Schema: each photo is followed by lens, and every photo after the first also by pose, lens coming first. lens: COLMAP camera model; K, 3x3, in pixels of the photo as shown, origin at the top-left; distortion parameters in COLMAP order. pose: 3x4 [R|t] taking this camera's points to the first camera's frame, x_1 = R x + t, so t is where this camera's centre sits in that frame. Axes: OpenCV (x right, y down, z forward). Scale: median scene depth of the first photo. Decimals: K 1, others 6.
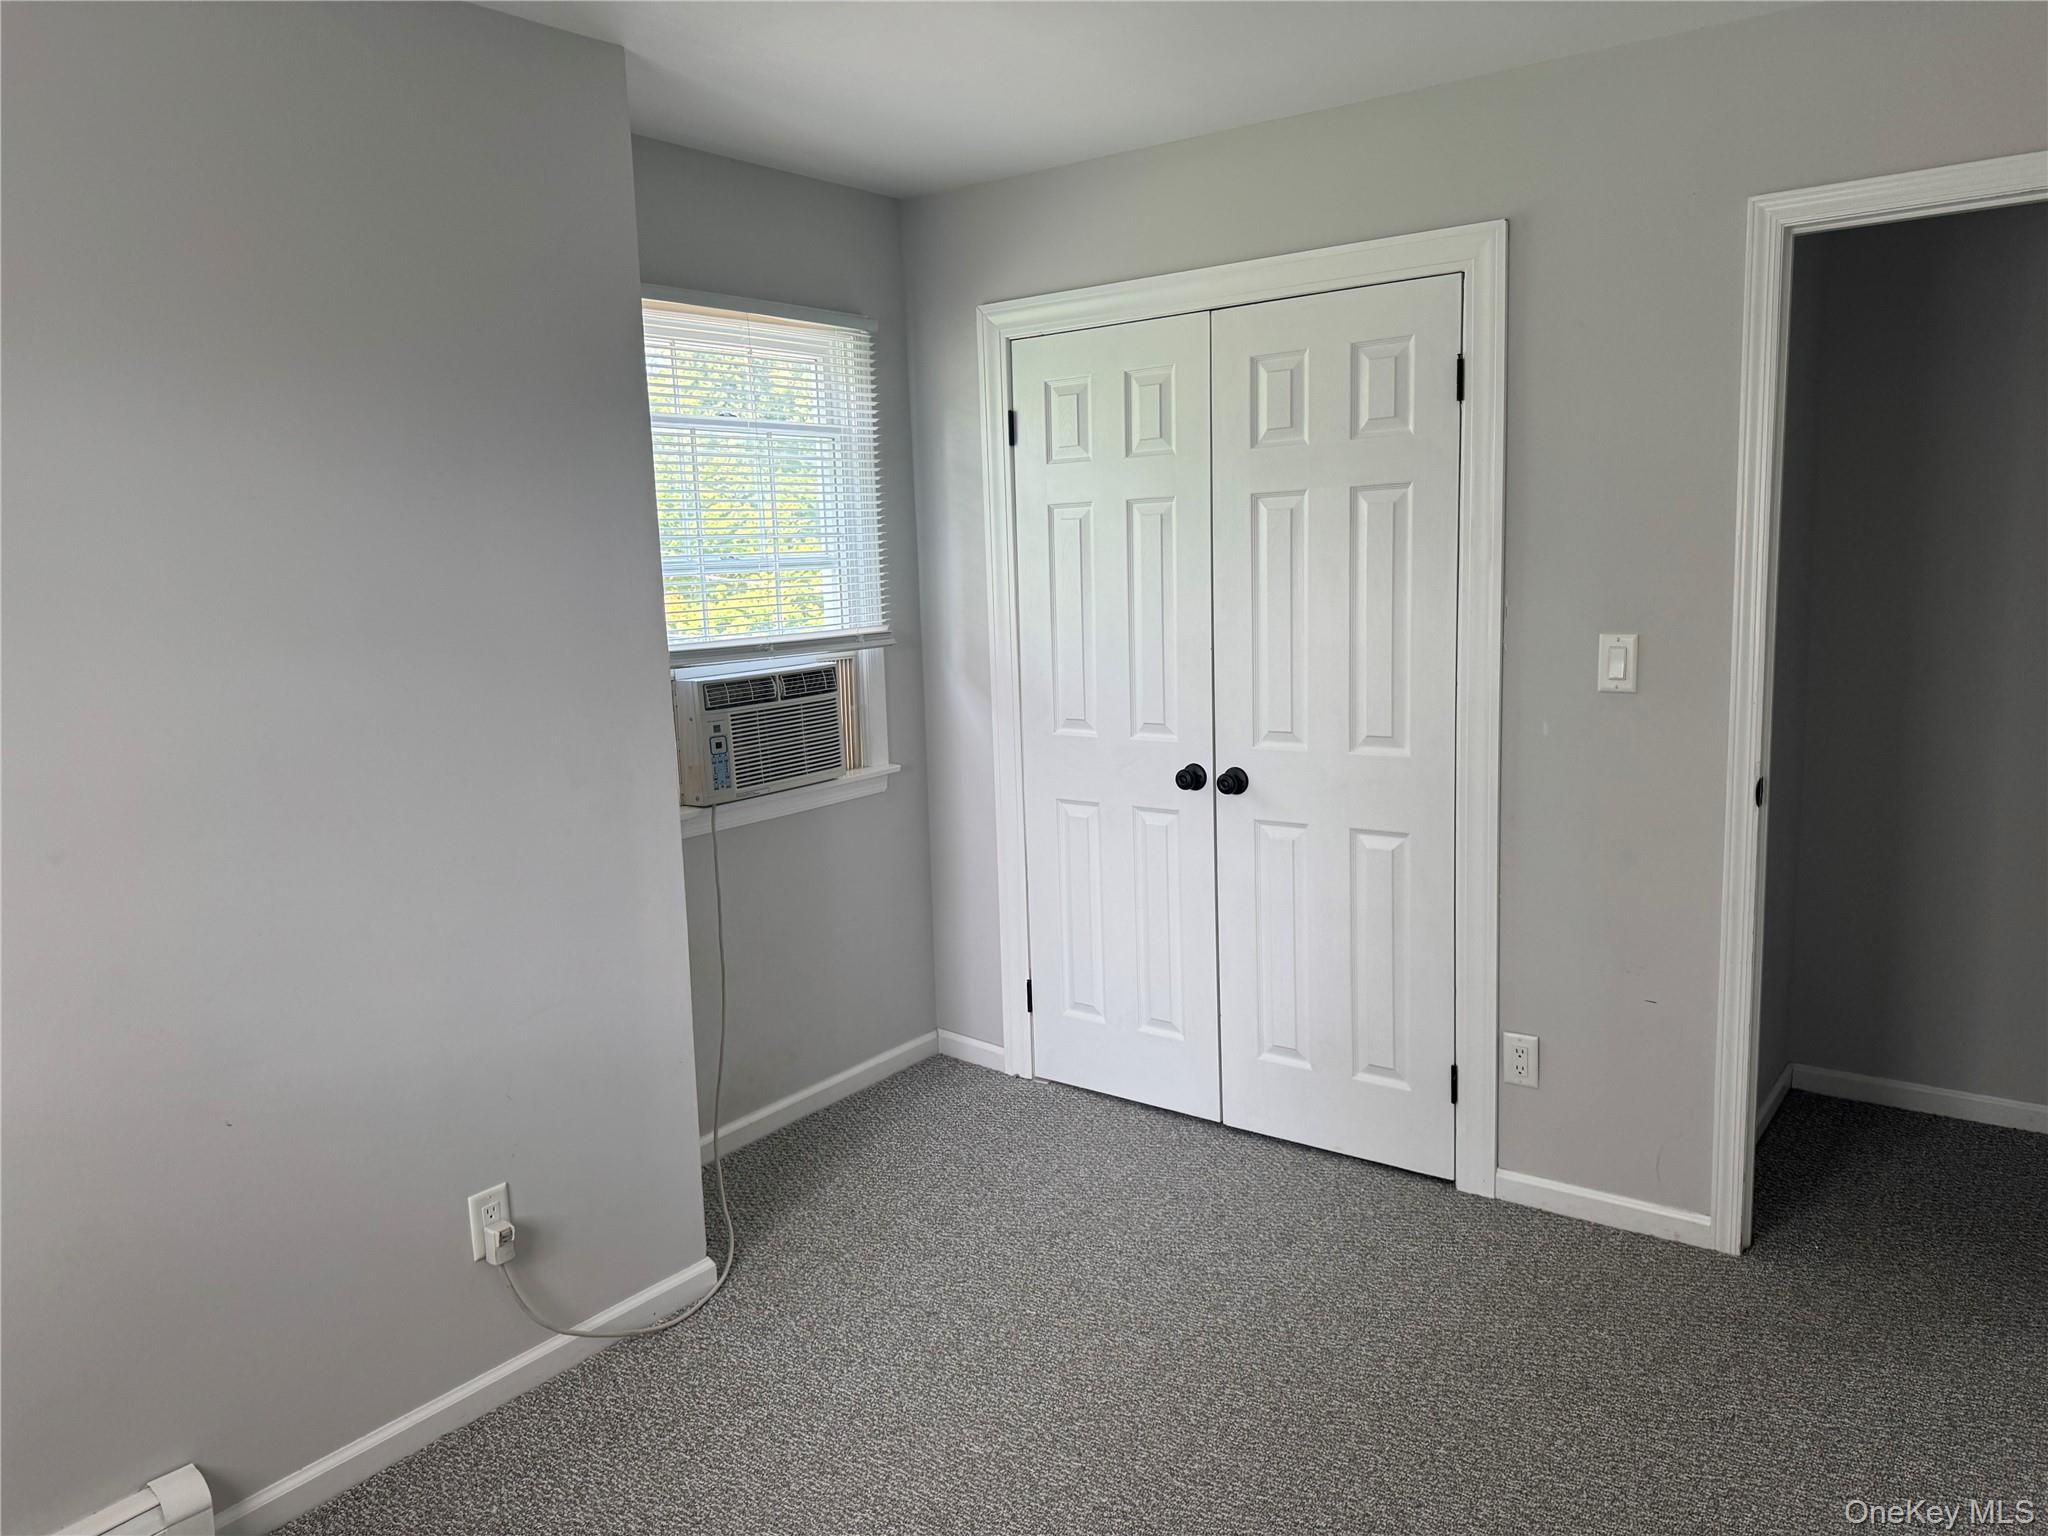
lens RADIAL K [[1453.8, 0, 1020.5], [0, 1453.8, 760.3], [0, 0, 1]] dist [0.051846, -0.051365]
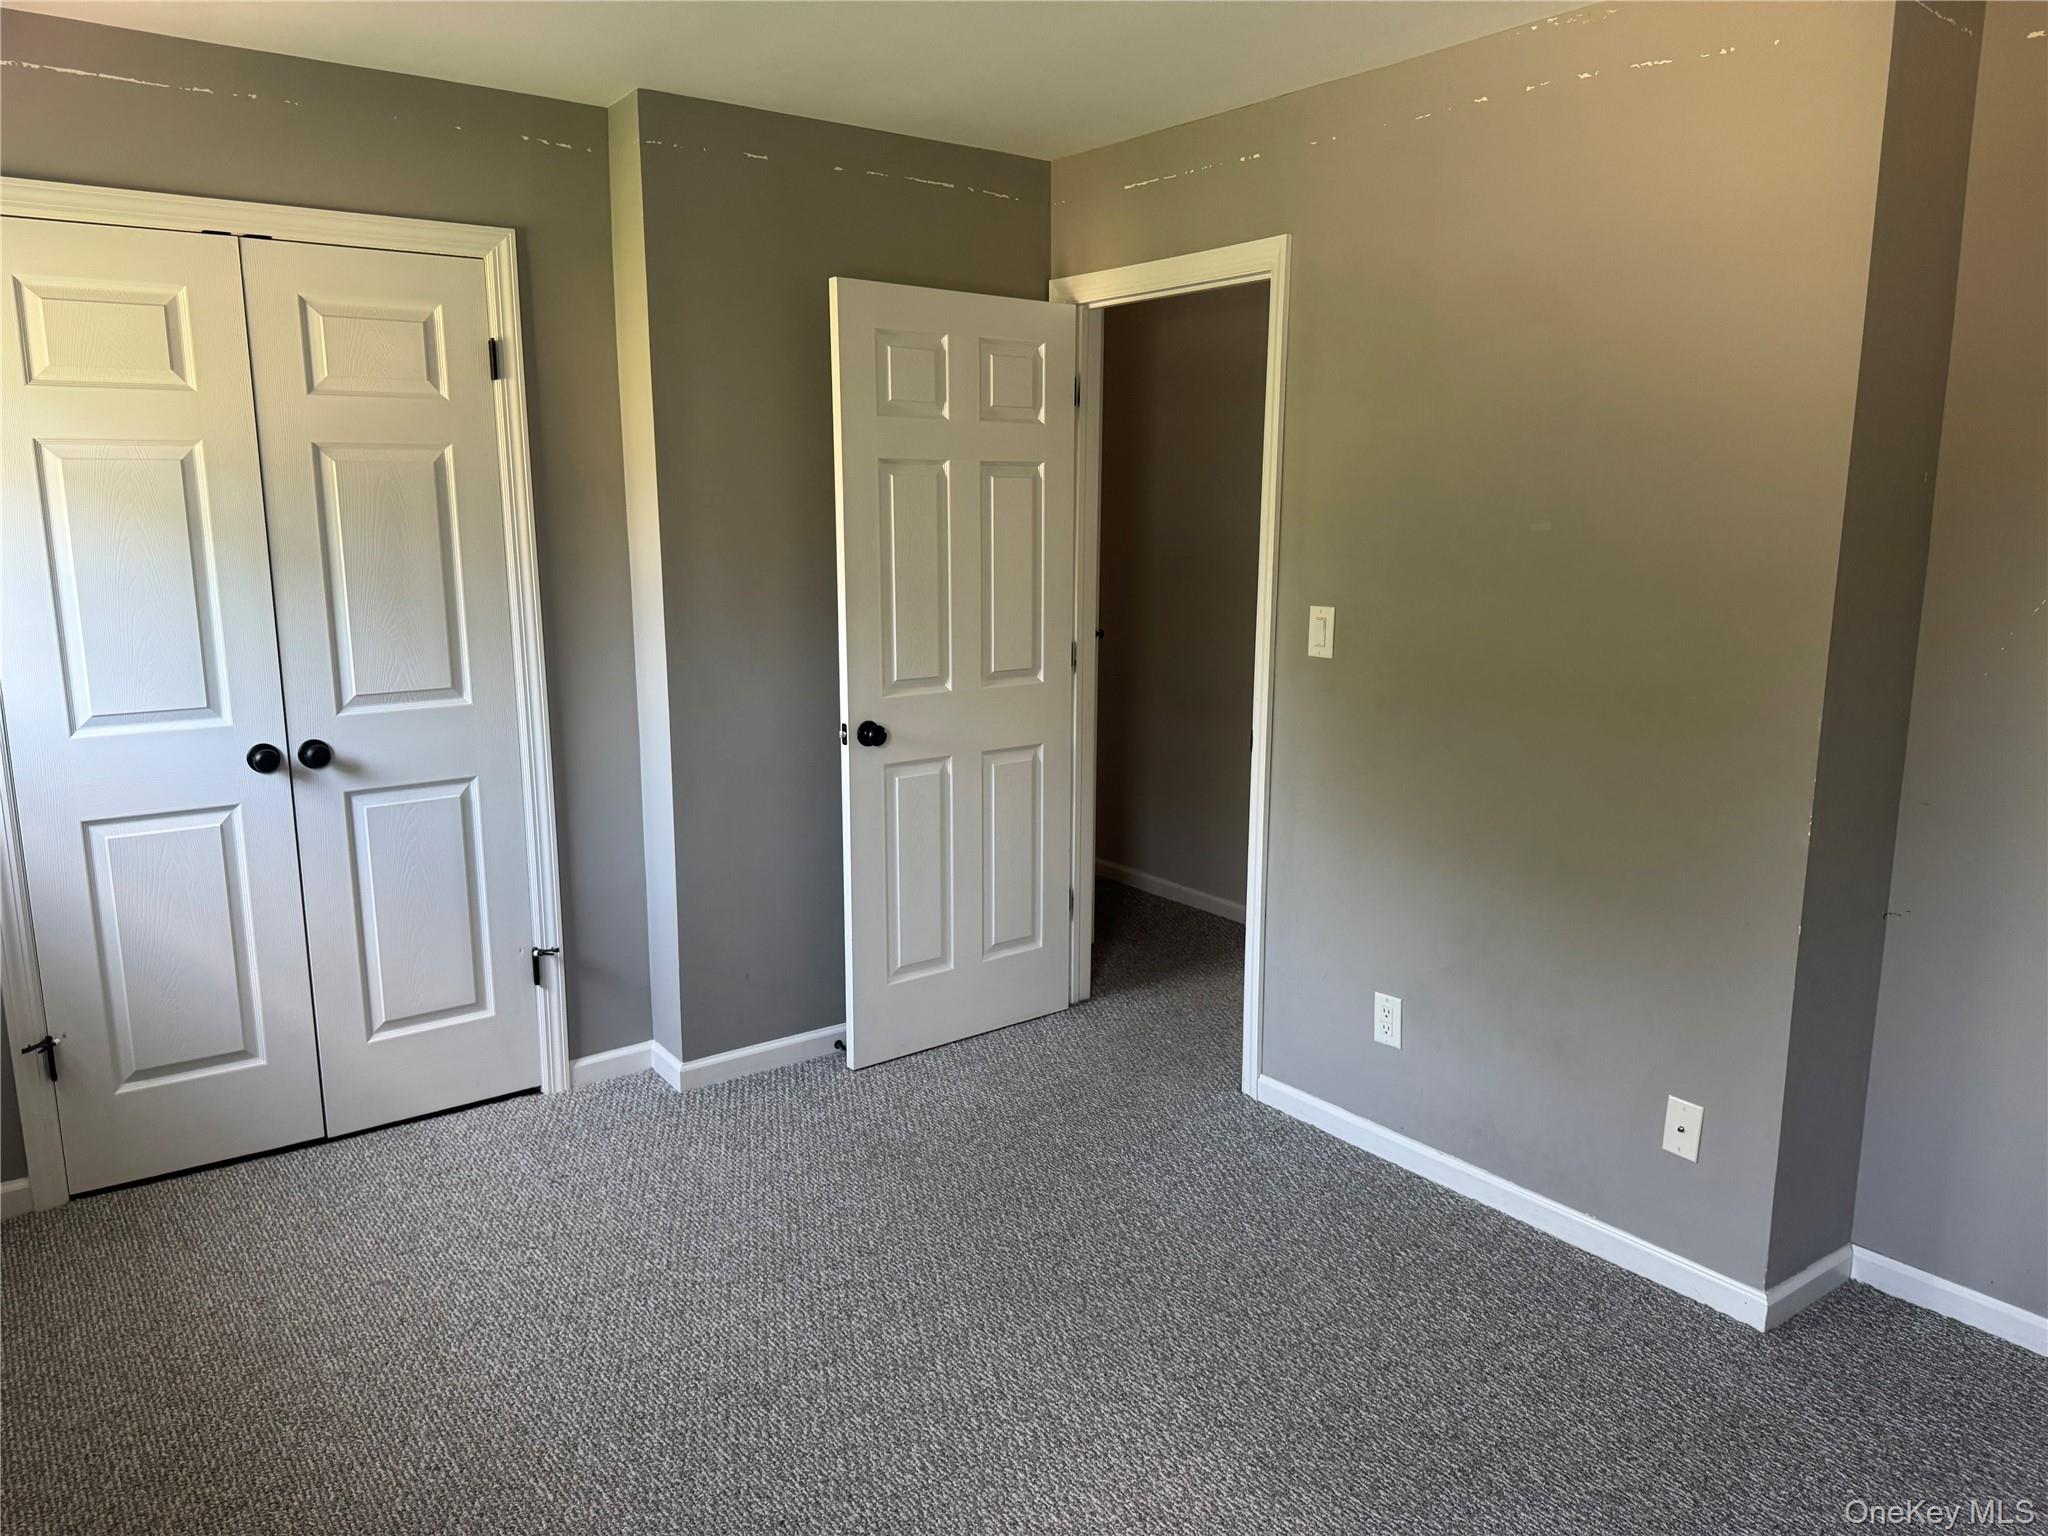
lens RADIAL K [[1453.8, 0, 1018.5], [0, 1453.8, 774.5], [0, 0, 1]] dist [0.051846, -0.051365]
pose [[0.322483, -0.140492, 0.936091, -0.583271], [0.133079, 0.985831, 0.102112, -0.009525], [-0.937174, 0.091645, 0.336611, 0.270466]]
